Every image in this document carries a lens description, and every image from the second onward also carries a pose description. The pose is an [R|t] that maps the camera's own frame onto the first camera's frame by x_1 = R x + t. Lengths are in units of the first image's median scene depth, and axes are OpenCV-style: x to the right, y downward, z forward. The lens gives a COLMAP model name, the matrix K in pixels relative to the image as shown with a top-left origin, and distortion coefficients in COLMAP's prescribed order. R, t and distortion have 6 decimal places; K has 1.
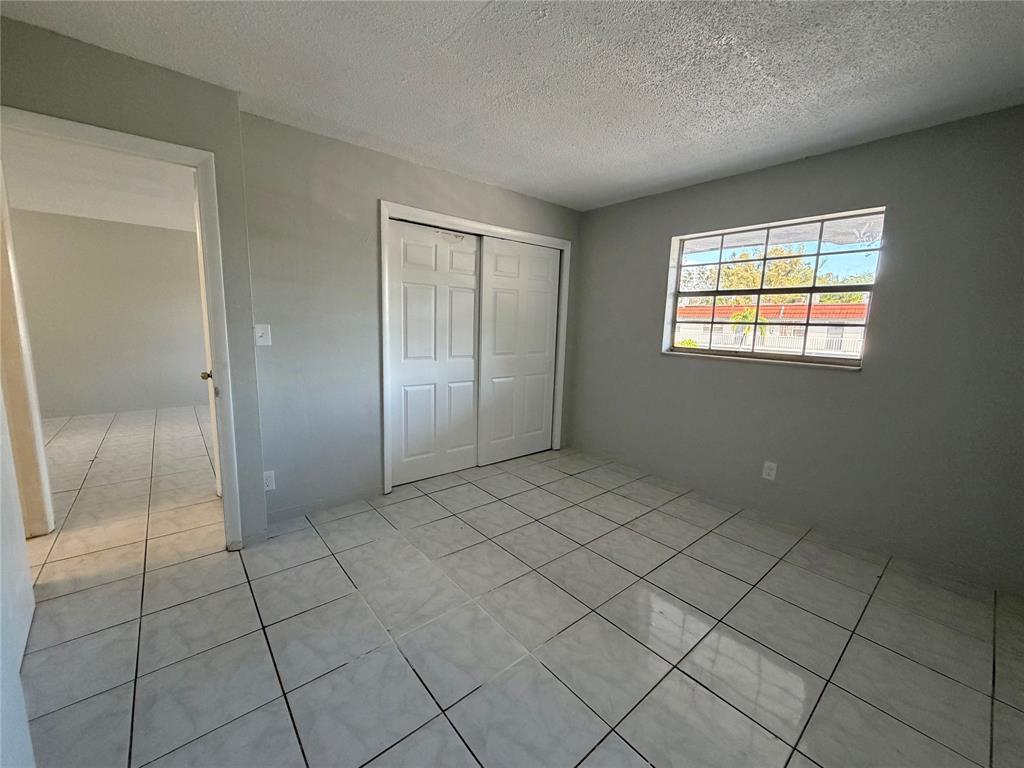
lens RADIAL K [[402.4, 0, 509.3], [0, 402.4, 391.2], [0, 0, 1]] dist [0.001346, 0.000124]
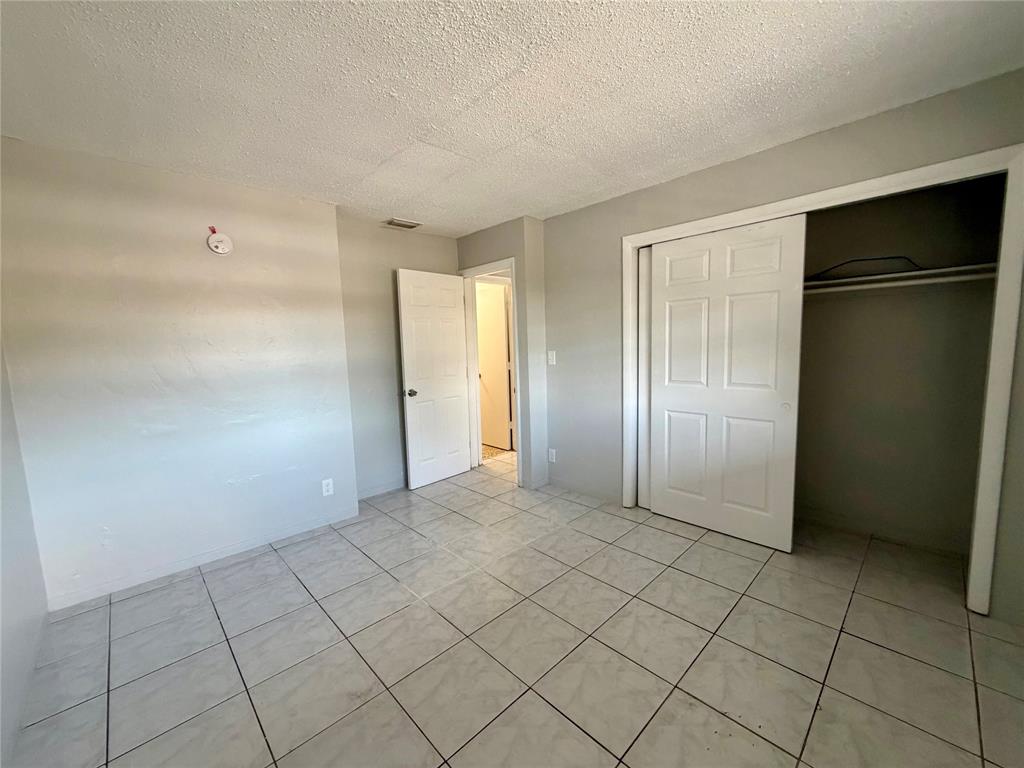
lens RADIAL K [[412.0, 0, 509.0], [0, 412.0, 384.9], [0, 0, 1]] dist [-0.001700, -0.000241]
pose [[0.062611, 0.069230, -0.995634, 0.871068], [-0.136479, 0.988814, 0.060173, -0.101485], [0.988662, 0.132116, 0.071359, 0.703667]]
